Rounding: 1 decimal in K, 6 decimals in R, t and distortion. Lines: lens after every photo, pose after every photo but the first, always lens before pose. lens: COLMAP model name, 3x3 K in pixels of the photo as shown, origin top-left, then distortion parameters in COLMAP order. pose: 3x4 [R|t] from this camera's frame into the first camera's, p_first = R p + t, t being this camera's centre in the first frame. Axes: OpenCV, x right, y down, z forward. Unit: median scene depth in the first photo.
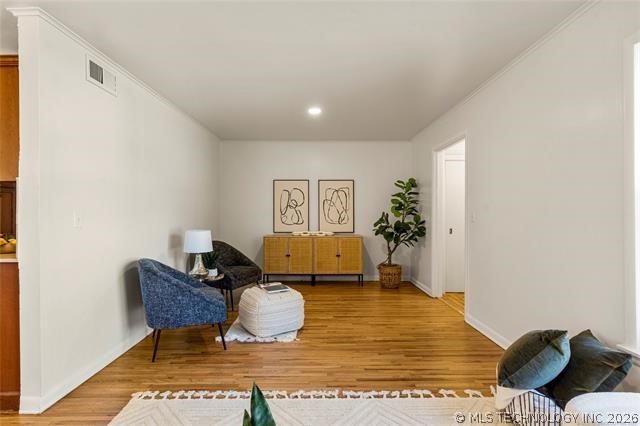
lens RADIAL K [[319.3, 0, 317.2], [0, 319.3, 210.7], [0, 0, 1]] dist [0.004839, -0.002033]
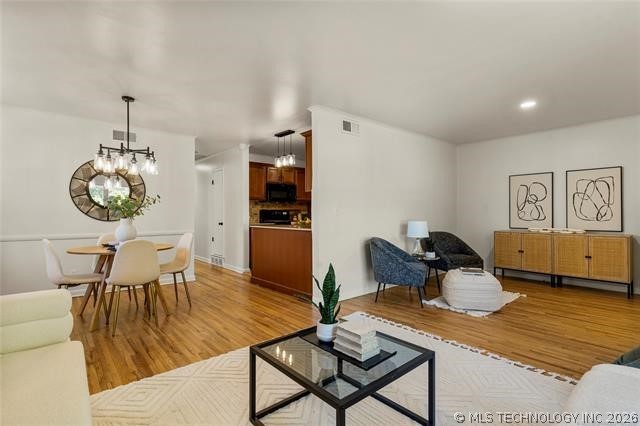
lens RADIAL K [[310.3, 0, 319.2], [0, 310.3, 211.1], [0, 0, 1]] dist [0.005800, 0.001002]
pose [[0.651738, -0.005882, -0.758421, 0.370272], [0.006177, 0.999978, -0.002447, 0.022923], [0.758419, -0.003090, 0.651760, -0.159733]]
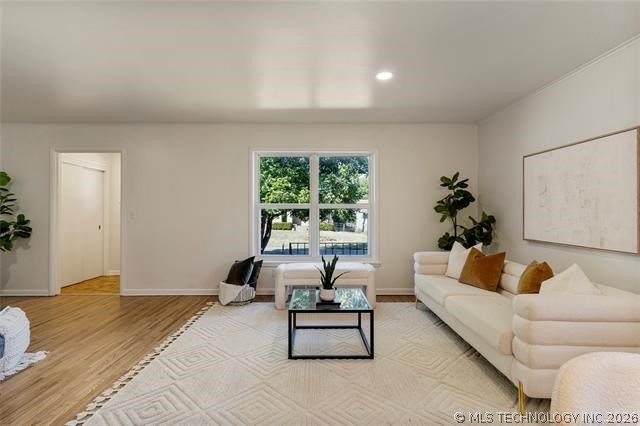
lens RADIAL K [[310.3, 0, 317.9], [0, 310.3, 214.7], [0, 0, 1]] dist [0.005800, 0.001002]
pose [[-0.000763, -0.002141, 0.999997, -0.870486], [-0.002307, 0.999995, 0.002139, 0.015549], [-0.999997, -0.002305, -0.000768, 0.235561]]
